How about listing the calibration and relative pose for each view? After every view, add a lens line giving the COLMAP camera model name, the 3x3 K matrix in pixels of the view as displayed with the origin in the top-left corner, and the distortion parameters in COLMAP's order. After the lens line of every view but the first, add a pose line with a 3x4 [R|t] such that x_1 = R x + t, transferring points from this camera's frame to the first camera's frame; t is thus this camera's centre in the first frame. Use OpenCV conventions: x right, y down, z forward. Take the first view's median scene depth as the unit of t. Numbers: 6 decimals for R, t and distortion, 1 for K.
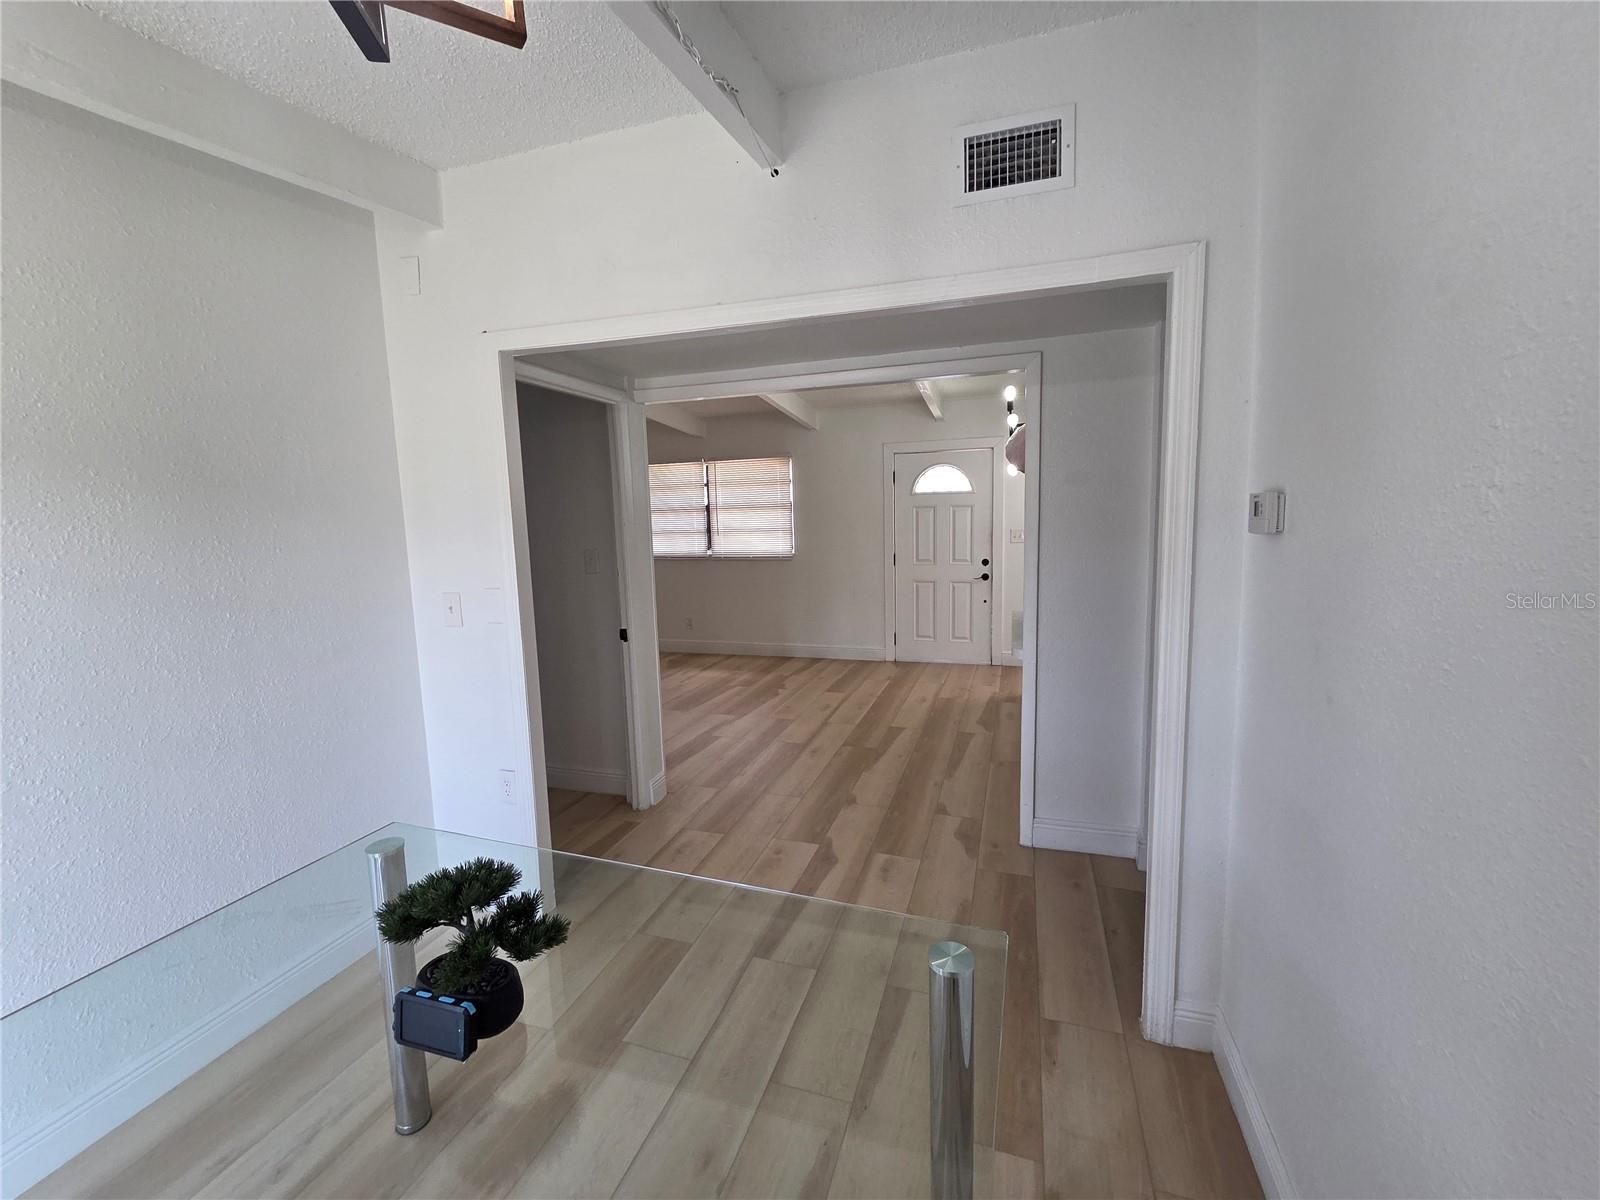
lens RADIAL K [[656.6, 0, 801.5], [0, 656.6, 596.2], [0, 0, 1]] dist [0.000093, 0.000007]
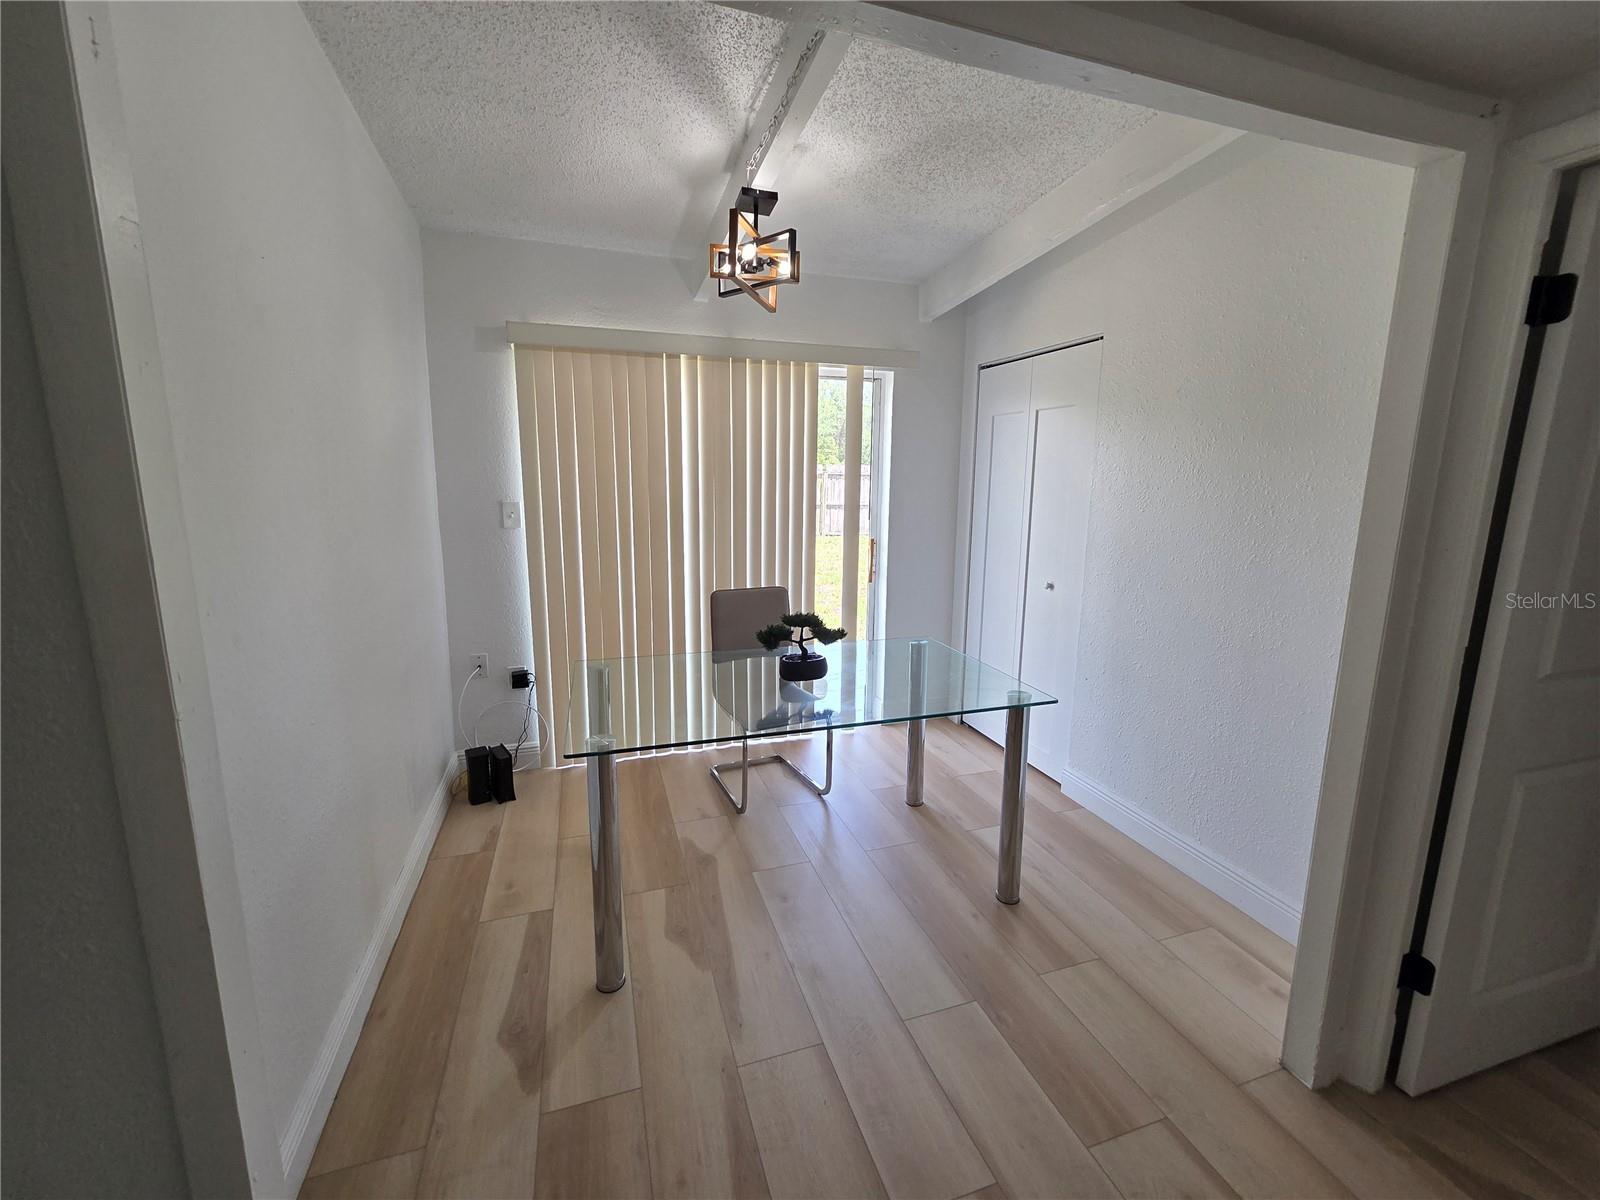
lens RADIAL K [[656.6, 0, 799.3], [0, 656.6, 591.9], [0, 0, 1]] dist [0.000093, 0.000007]
pose [[-0.805460, 0.122611, -0.579828, 0.410686], [-0.066872, 0.953315, 0.294482, -0.162588], [0.588865, 0.275967, -0.759658, 1.365408]]
